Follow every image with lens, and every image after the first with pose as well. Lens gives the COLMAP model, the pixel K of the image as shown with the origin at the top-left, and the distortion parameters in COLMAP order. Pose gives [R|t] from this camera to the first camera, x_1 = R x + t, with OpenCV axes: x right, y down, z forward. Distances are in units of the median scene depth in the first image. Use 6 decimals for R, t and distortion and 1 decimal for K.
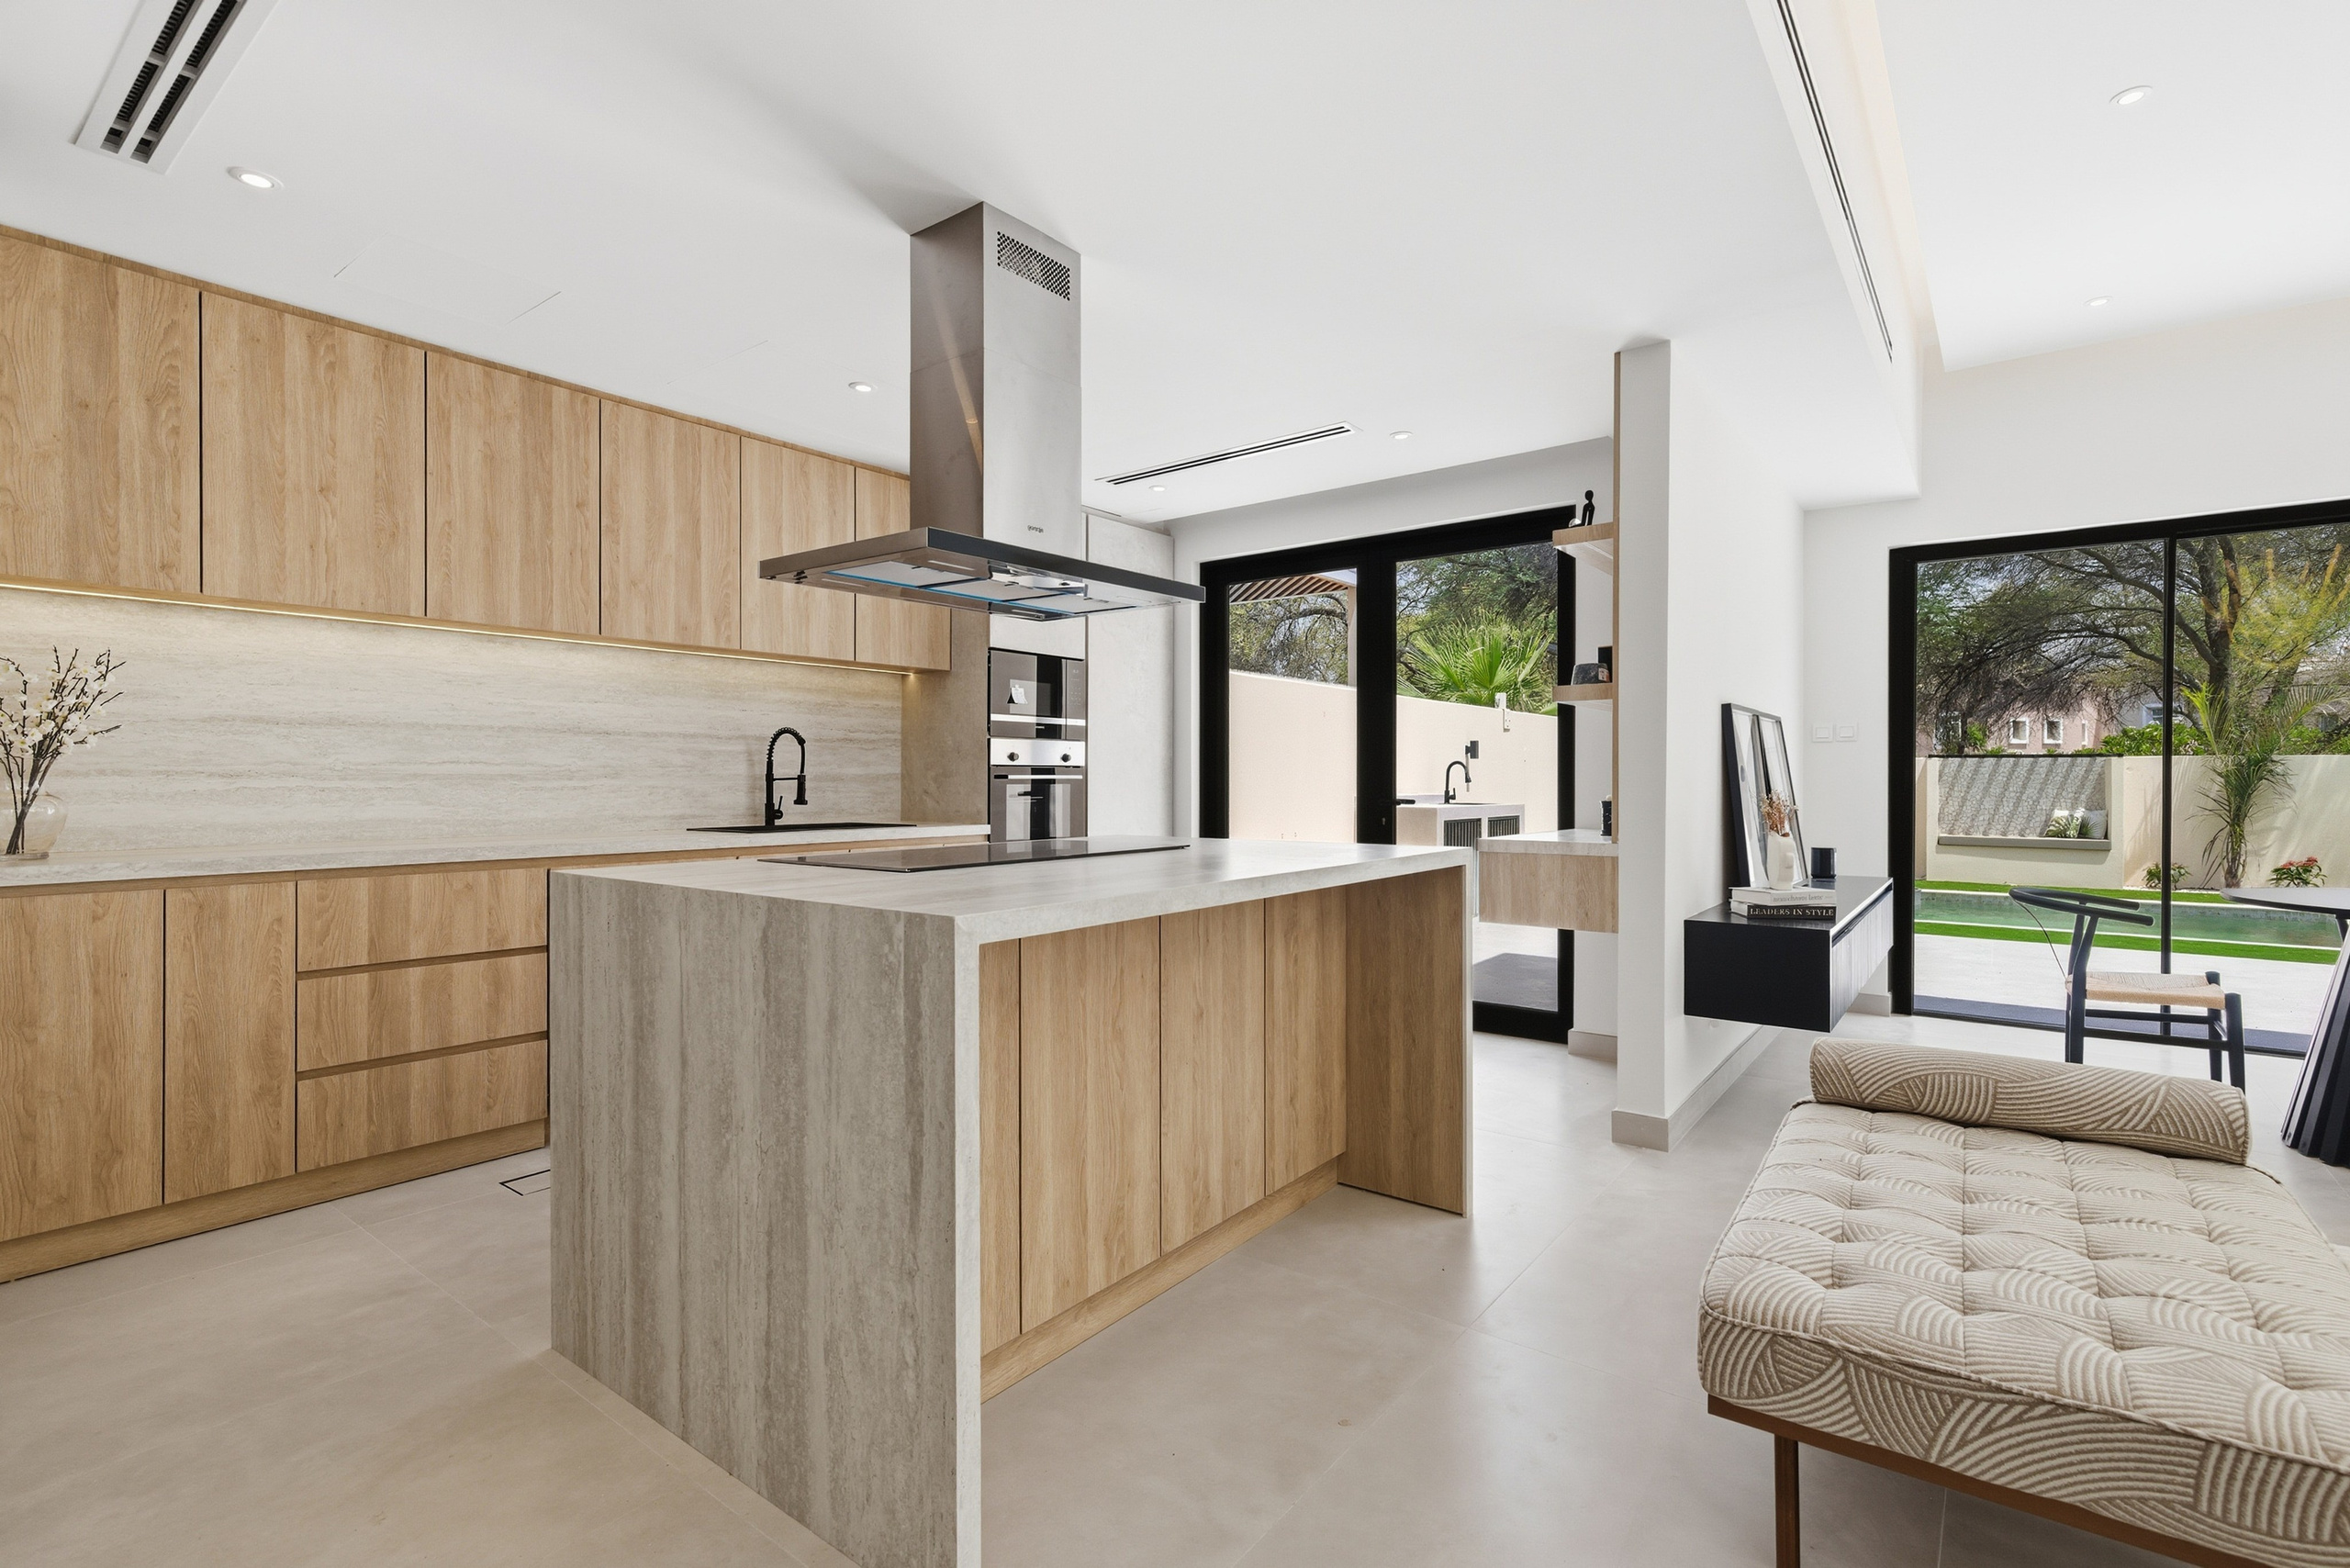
lens RADIAL K [[1084.3, 0, 1181.9], [0, 1084.3, 782.6], [0, 0, 1]] dist [0.001952, -0.000016]
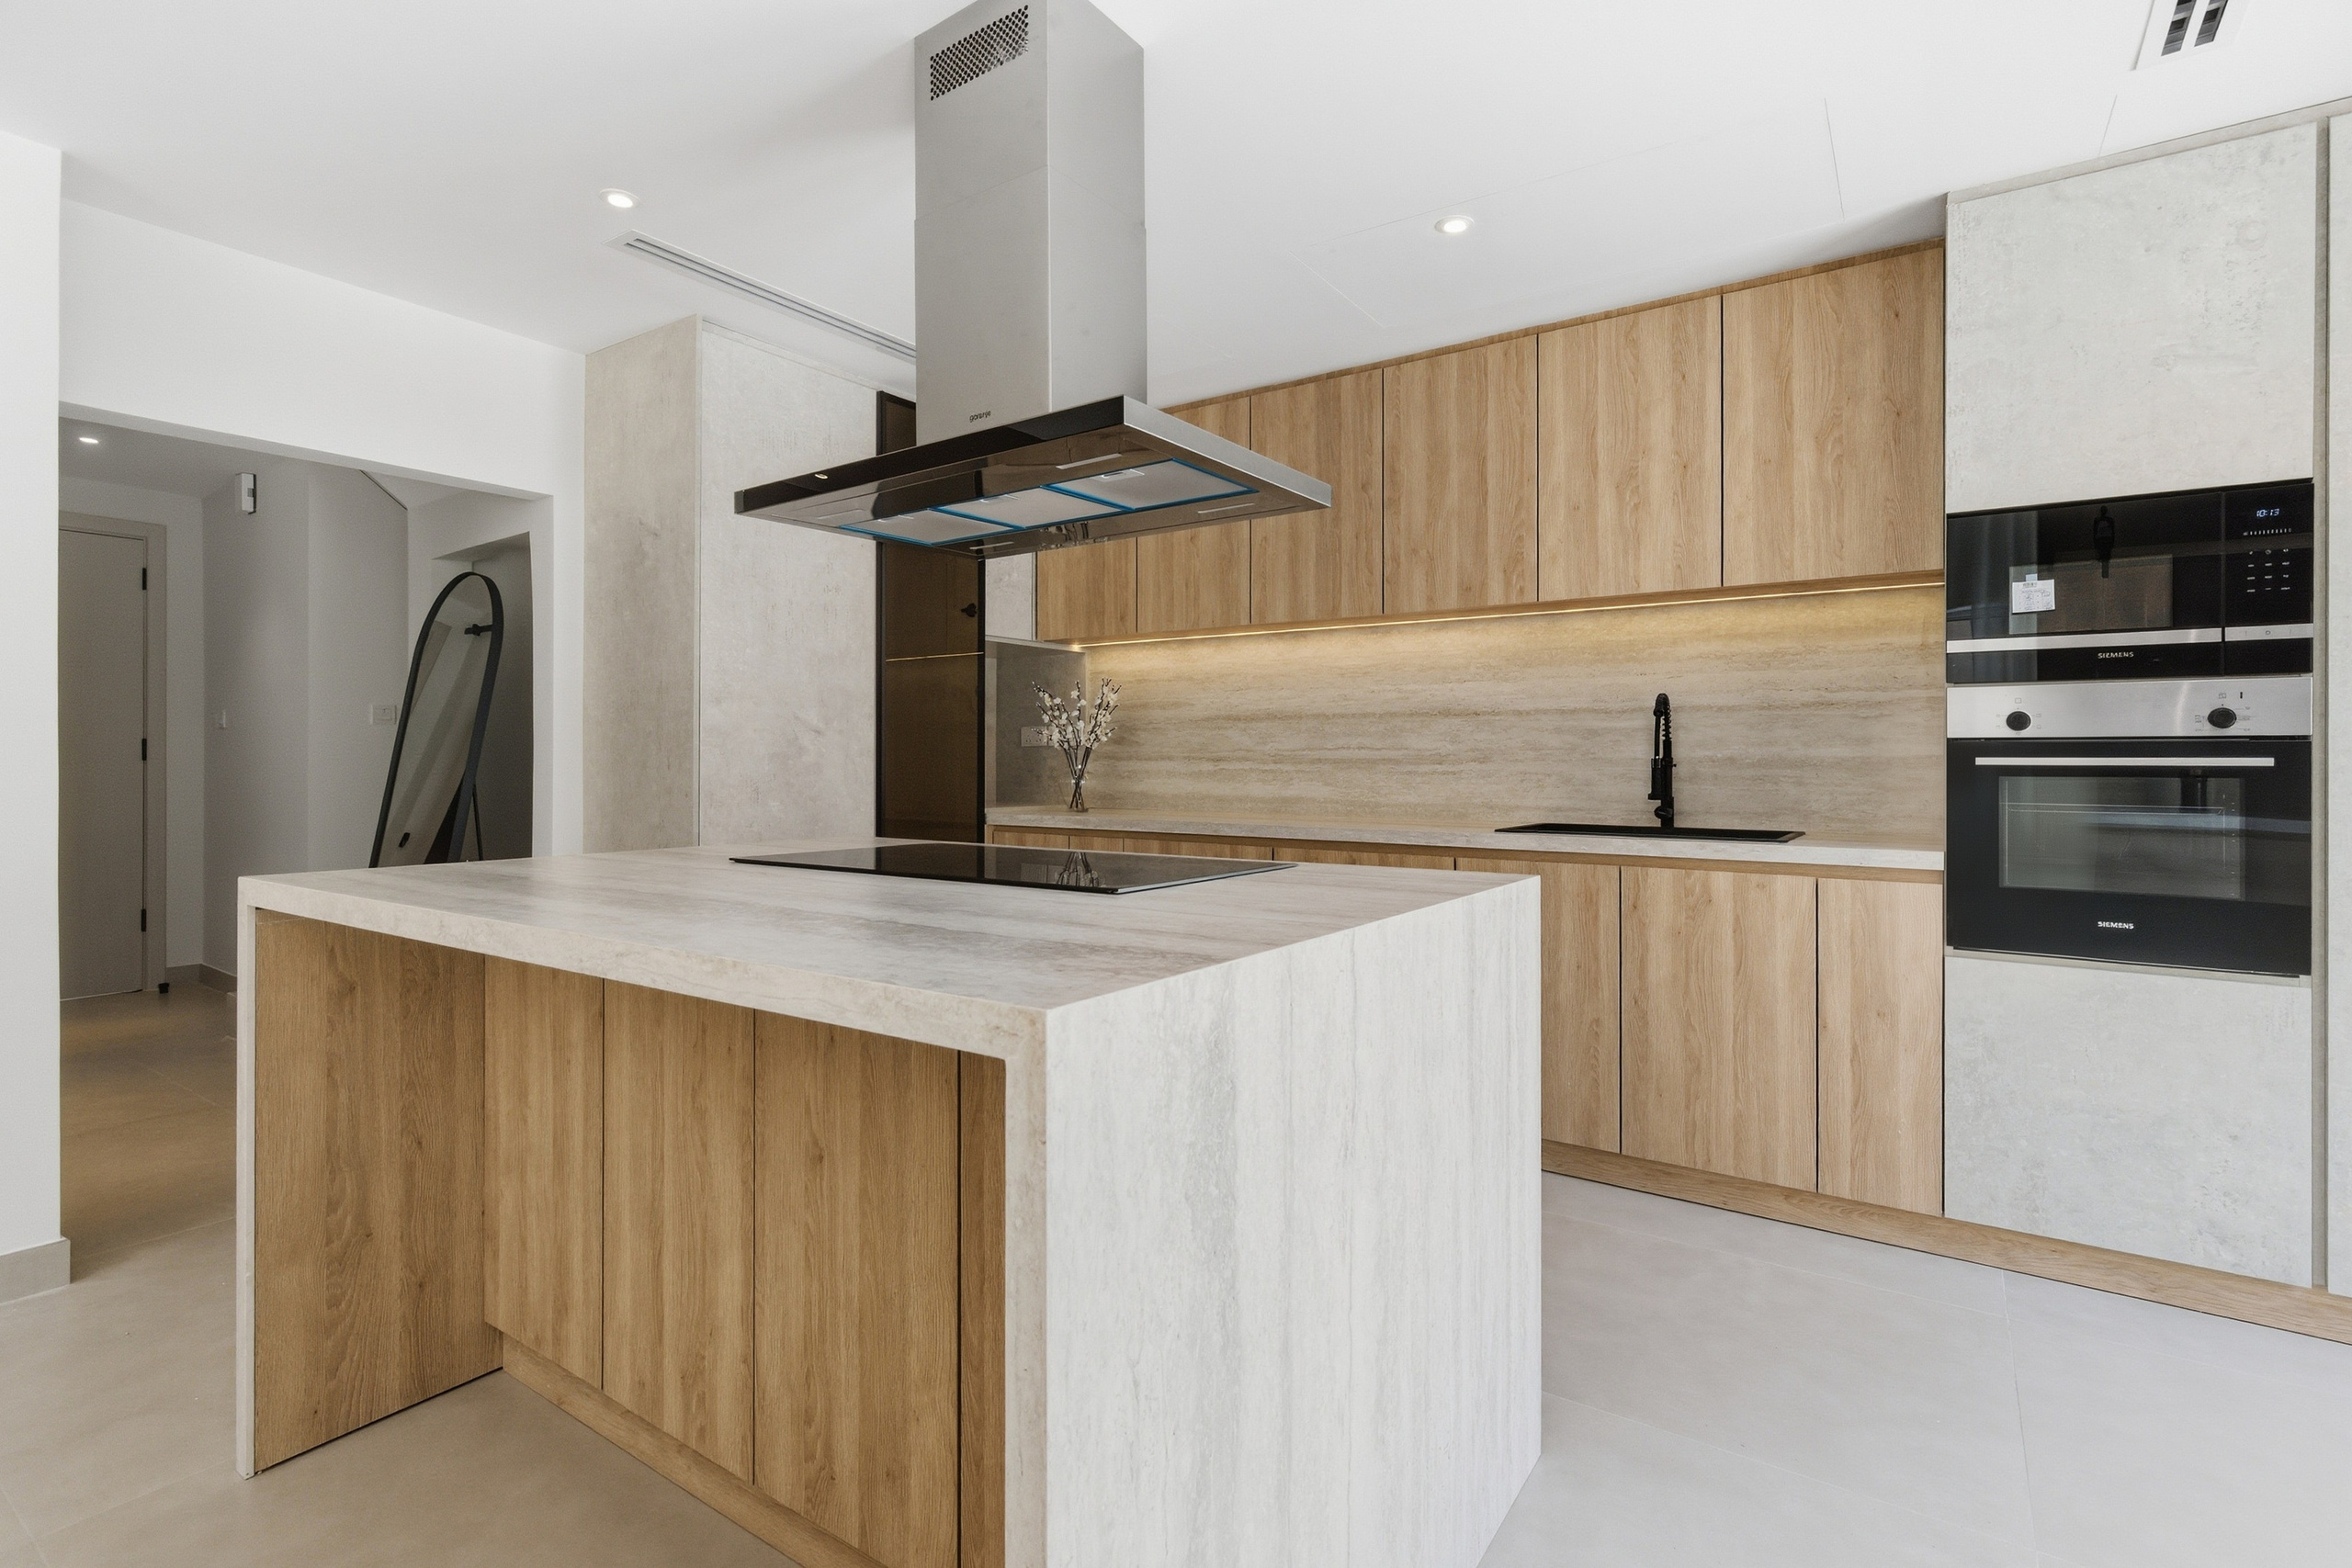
lens RADIAL K [[1085.1, 0, 1185.8], [0, 1085.1, 761.8], [0, 0, 1]] dist [0.001952, -0.000016]
pose [[0.061184, 0.001081, -0.998126, 0.399844], [-0.005820, 0.999983, 0.000726, -0.004250], [0.998110, 0.005765, 0.061189, 0.740651]]
